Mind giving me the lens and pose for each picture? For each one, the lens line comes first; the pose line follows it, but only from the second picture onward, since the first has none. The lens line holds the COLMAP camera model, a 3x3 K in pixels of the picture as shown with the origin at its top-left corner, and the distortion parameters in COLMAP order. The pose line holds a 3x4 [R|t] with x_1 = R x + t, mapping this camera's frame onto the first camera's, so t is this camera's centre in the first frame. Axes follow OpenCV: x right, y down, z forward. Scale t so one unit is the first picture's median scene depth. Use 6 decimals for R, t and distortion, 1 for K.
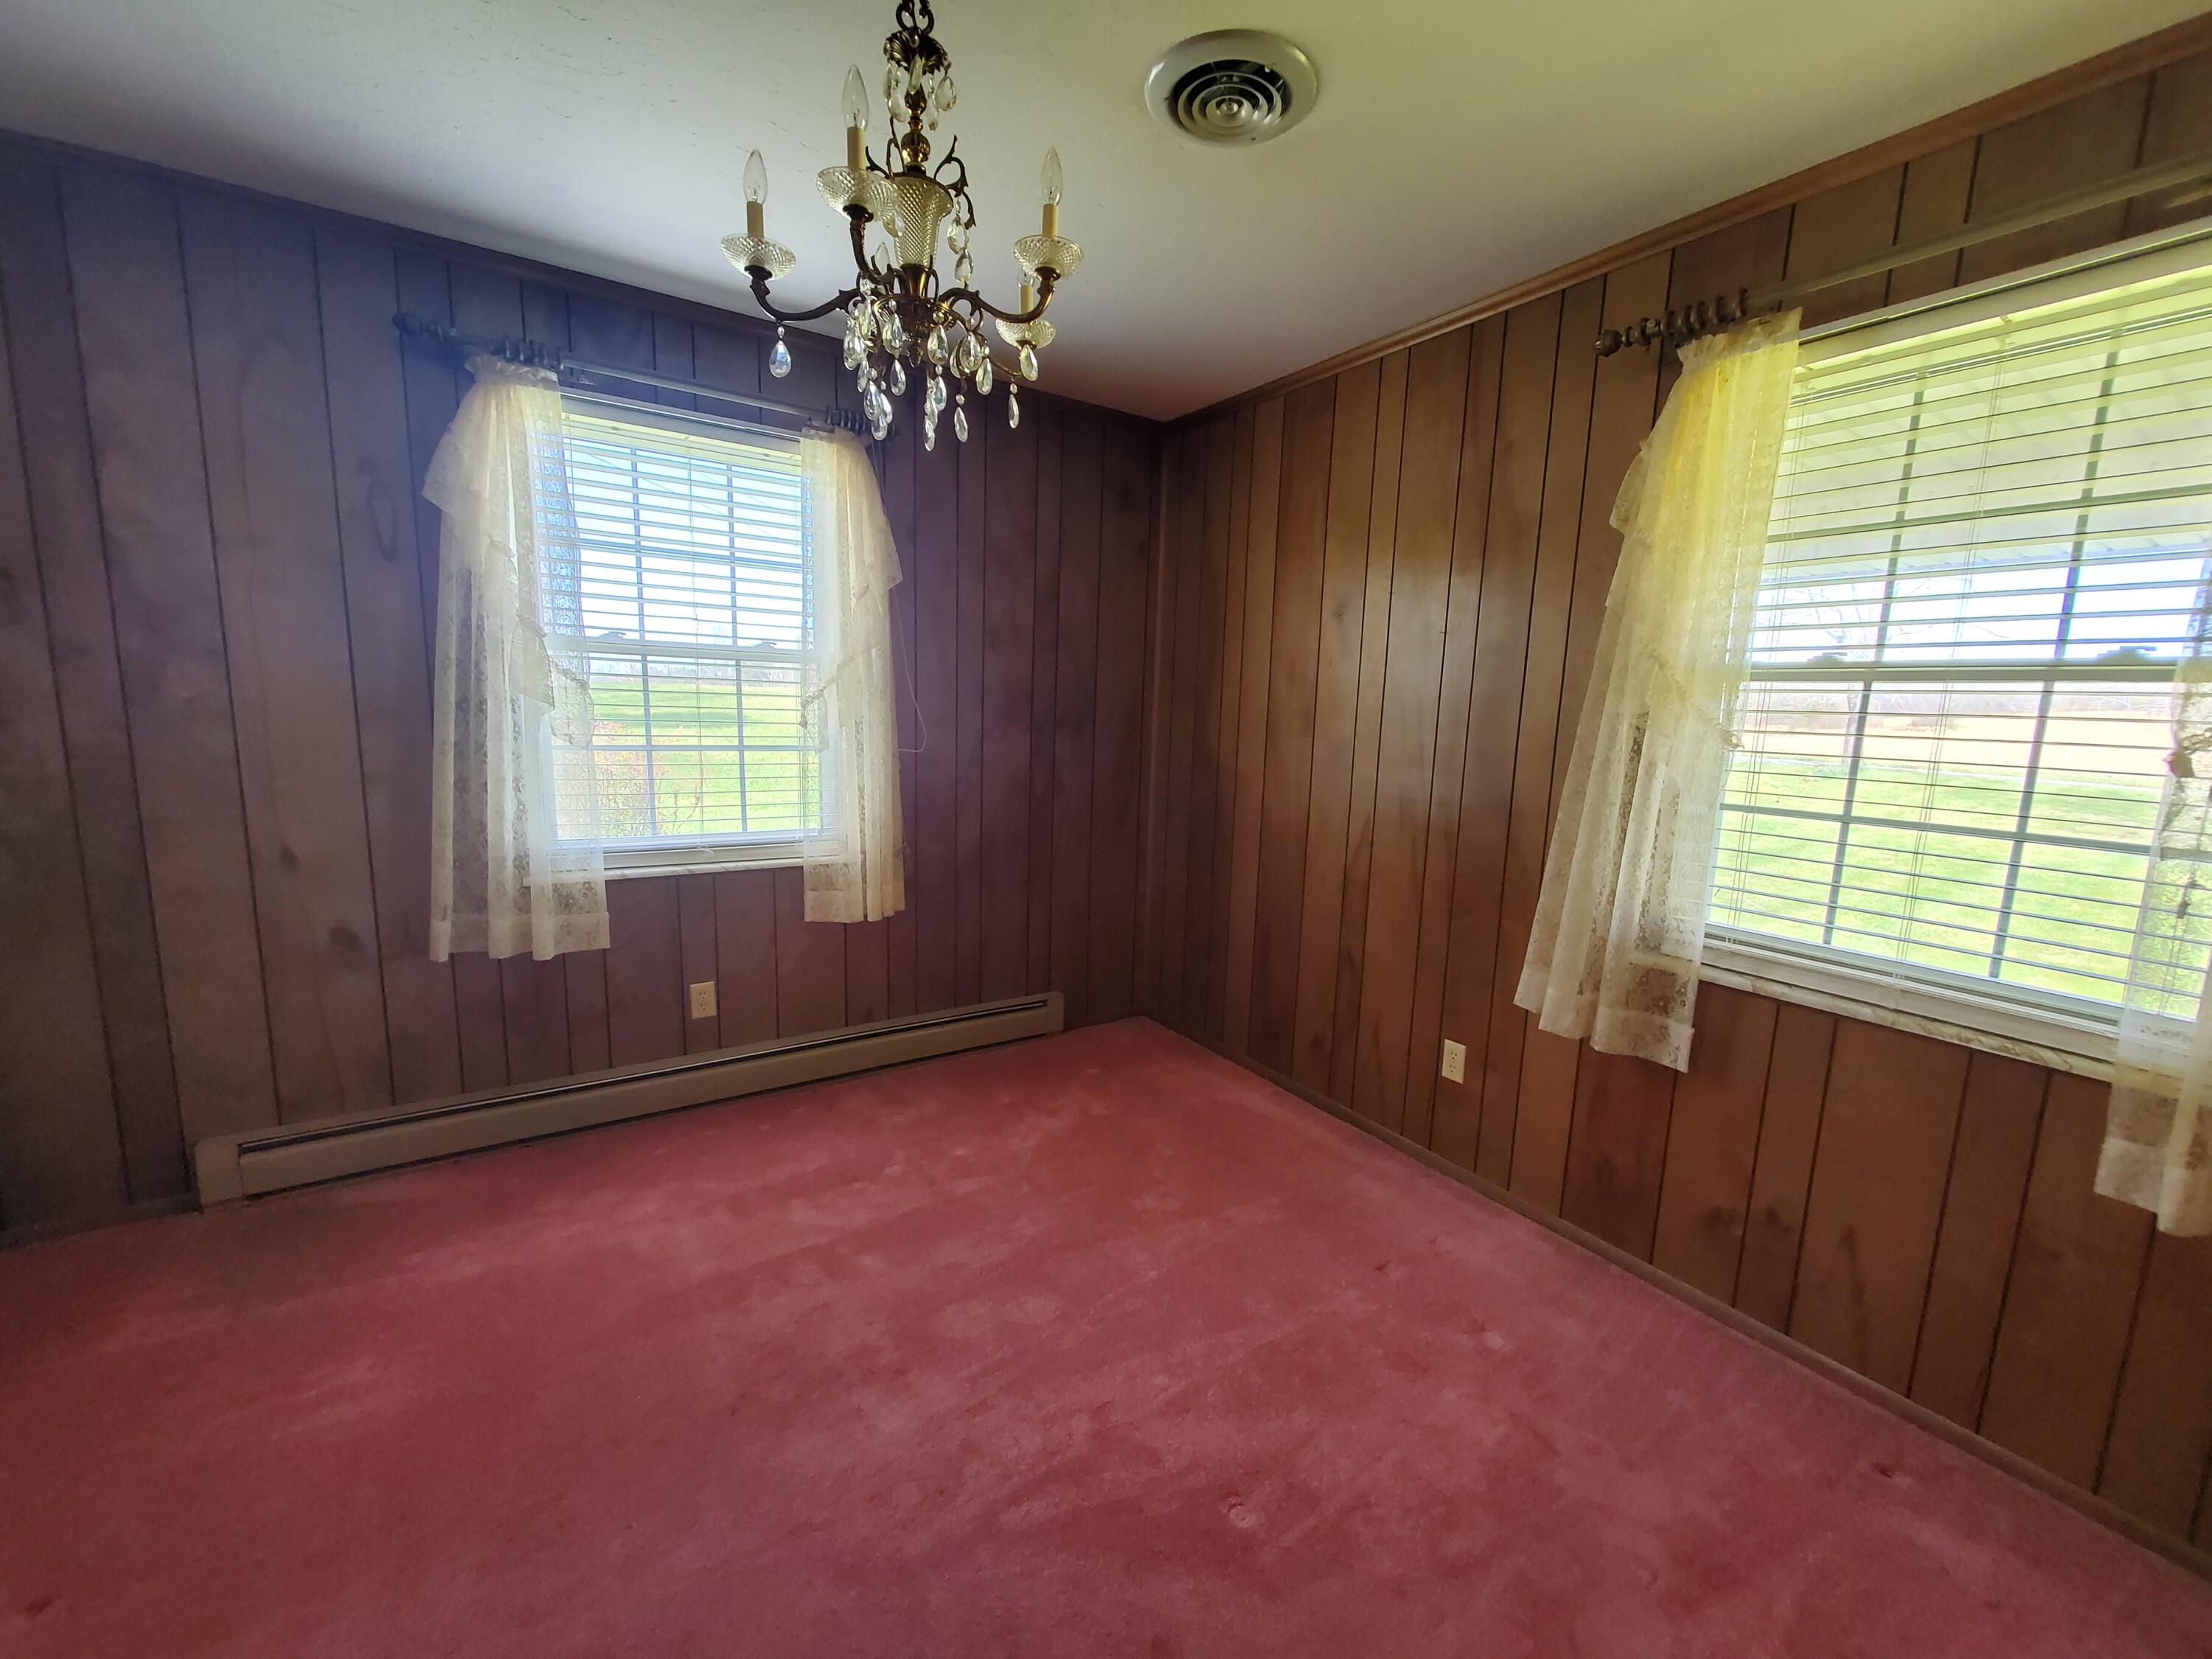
lens RADIAL K [[879.0, 0, 1134.1], [0, 879.0, 836.6], [0, 0, 1]] dist [-0.000701, -0.000191]
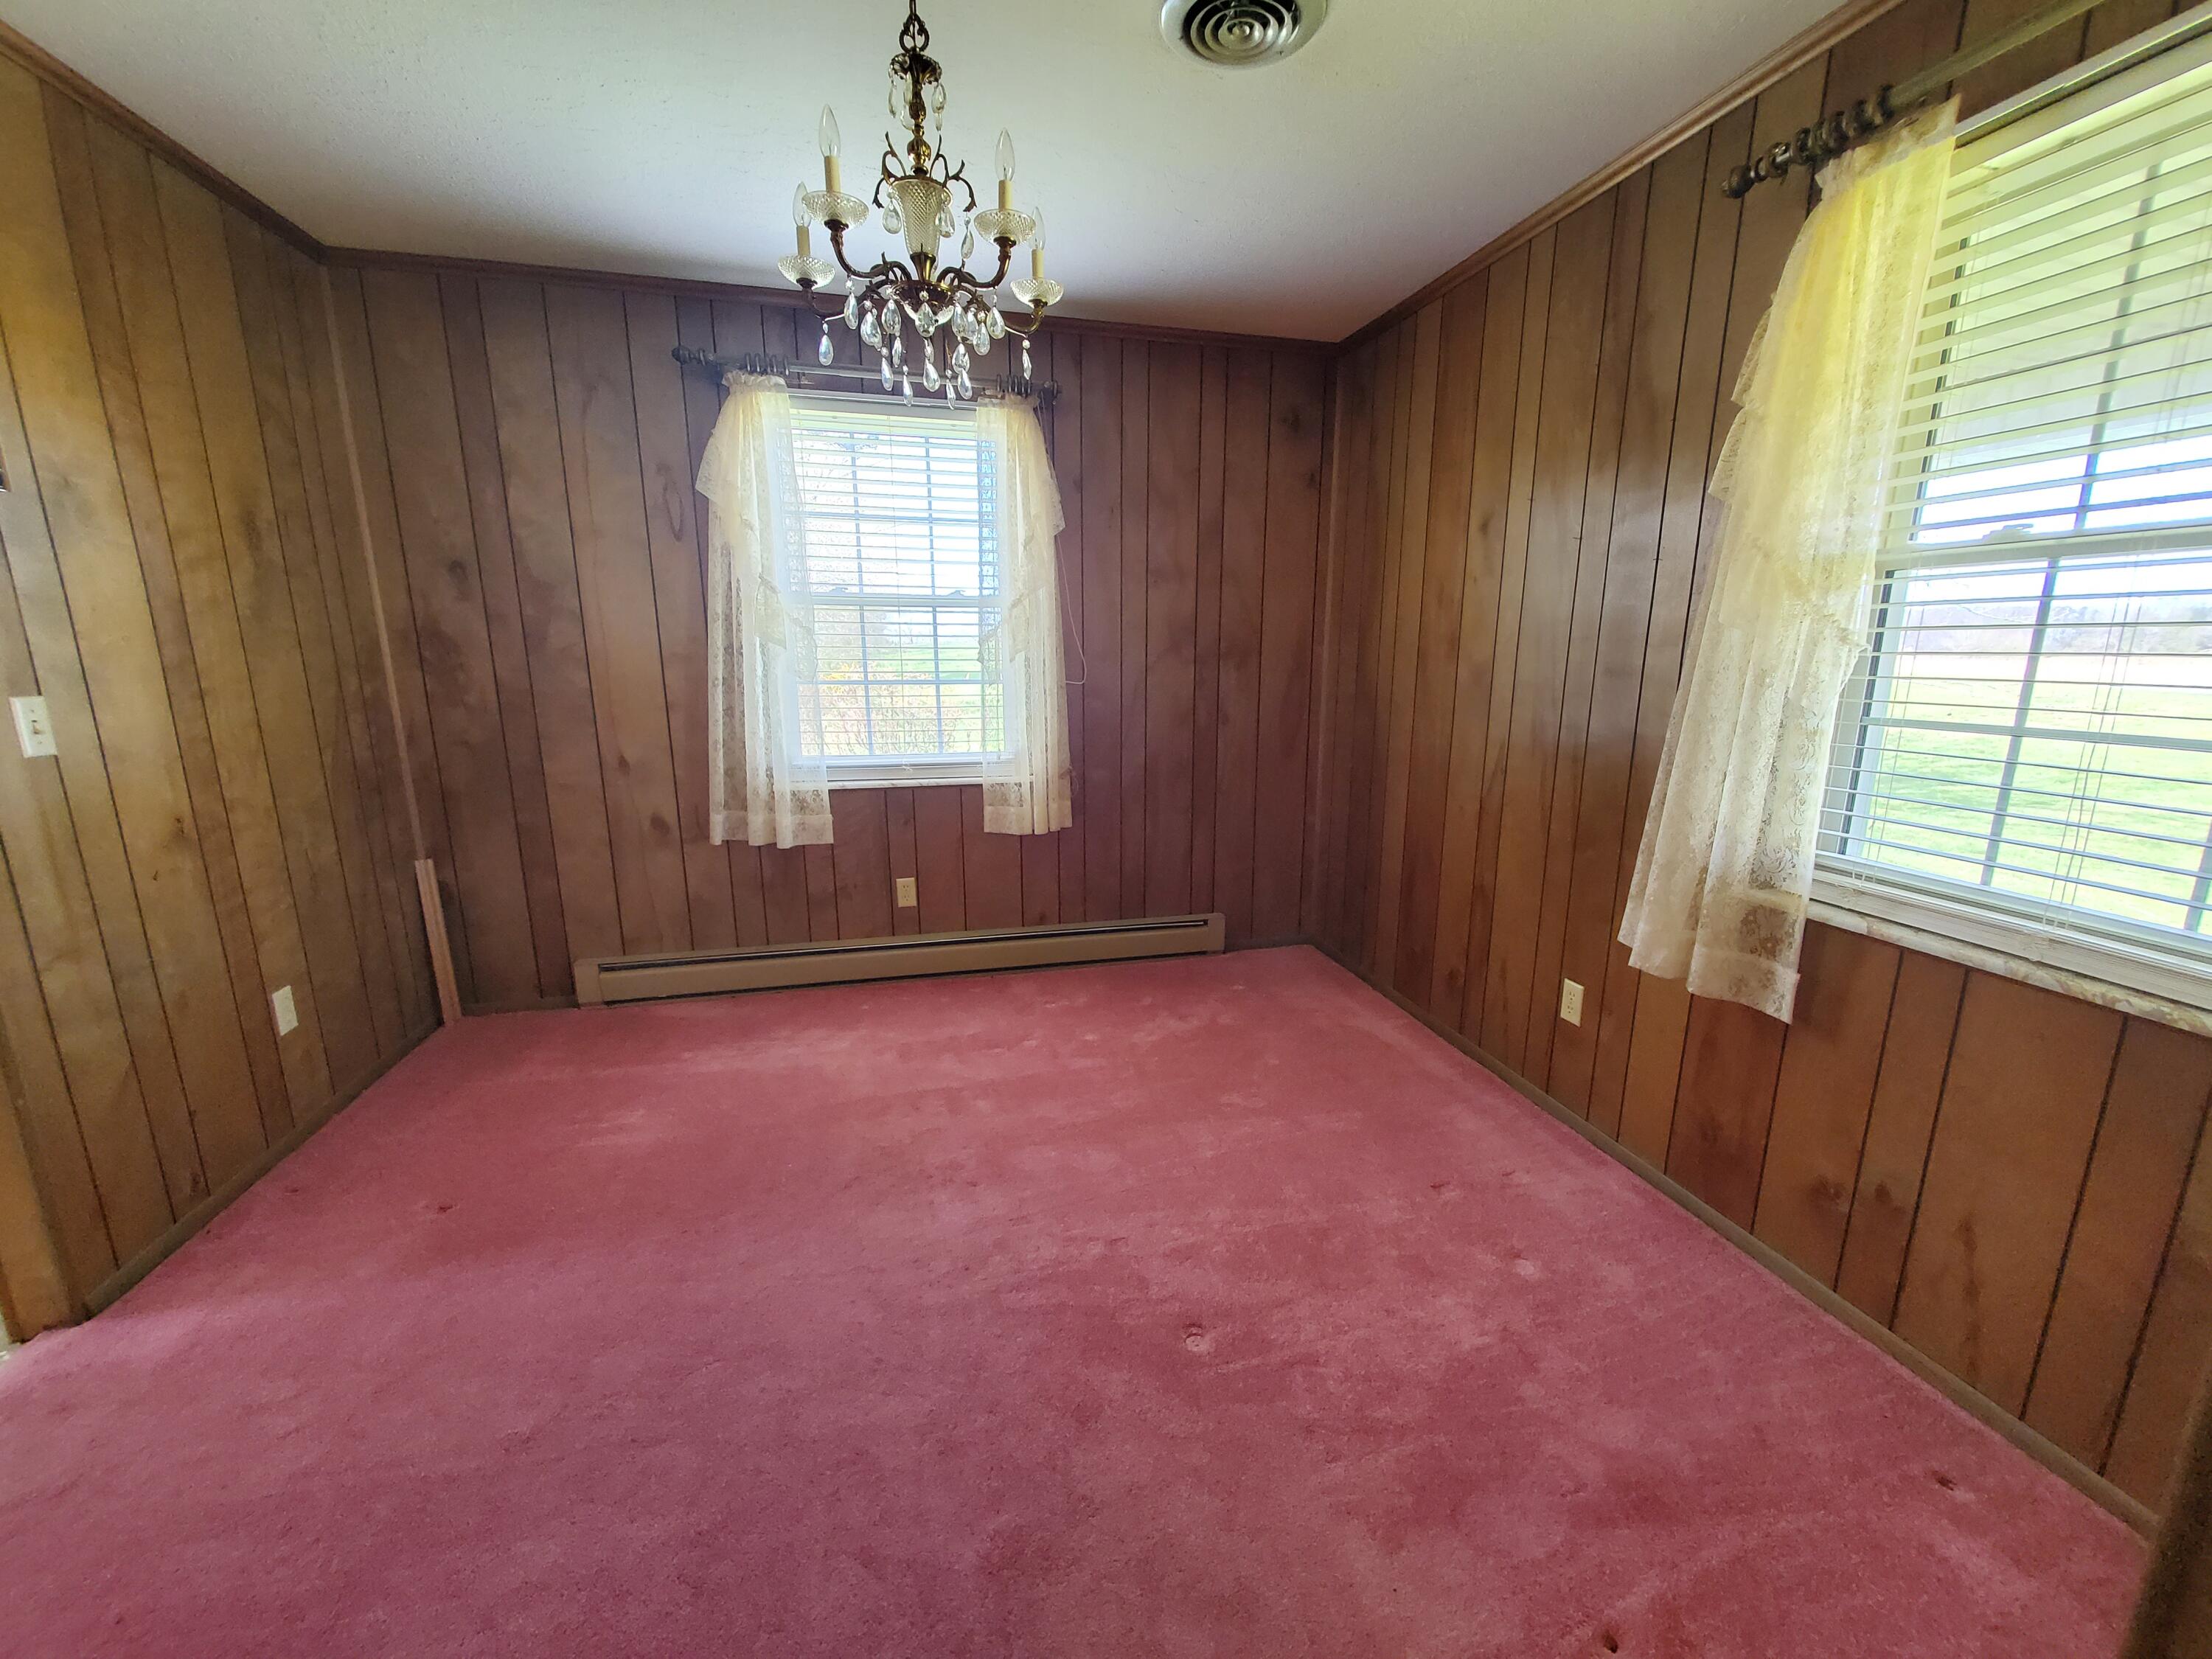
lens RADIAL K [[880.2, 0, 1133.7], [0, 880.2, 836.0], [0, 0, 1]] dist [0.000965, -0.000190]
pose [[0.941215, 0.040862, -0.335327, 0.260310], [-0.022675, 0.998060, 0.057975, 0.038734], [0.337045, -0.046964, 0.940316, -0.040304]]
